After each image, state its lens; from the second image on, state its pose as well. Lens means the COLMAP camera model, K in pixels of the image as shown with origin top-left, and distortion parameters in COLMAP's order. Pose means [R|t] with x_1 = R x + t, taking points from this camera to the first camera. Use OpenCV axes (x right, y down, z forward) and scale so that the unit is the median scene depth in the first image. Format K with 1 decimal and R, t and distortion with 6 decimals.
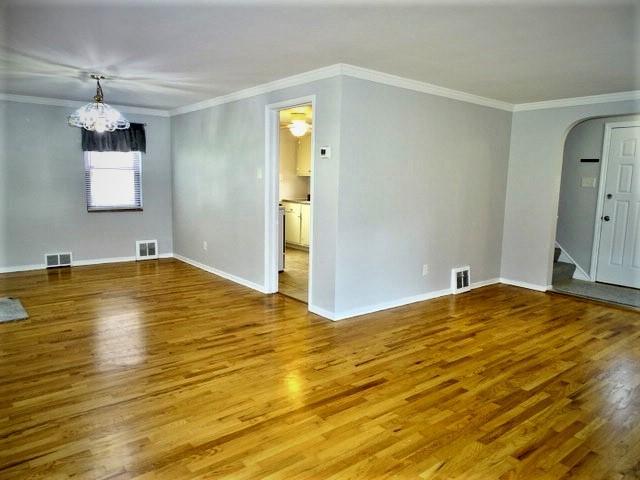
lens RADIAL K [[456.0, 0, 320.0], [0, 456.0, 240.0], [0, 0, 1]] dist [-0.007513, -0.000781]
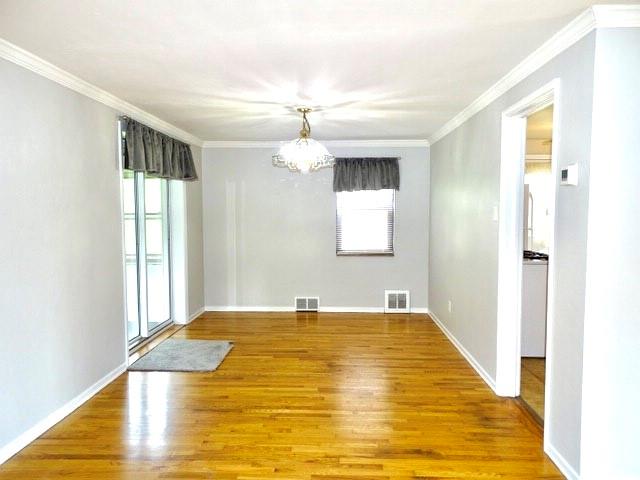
lens RADIAL K [[476.6, 0, 320.0], [0, 476.6, 240.0], [0, 0, 1]] dist [0.055014, -0.001288]
pose [[0.755370, 0.018168, -0.655047, 0.110515], [-0.071052, 0.995993, -0.054310, -0.038698], [0.651436, 0.087567, 0.753634, 0.235853]]
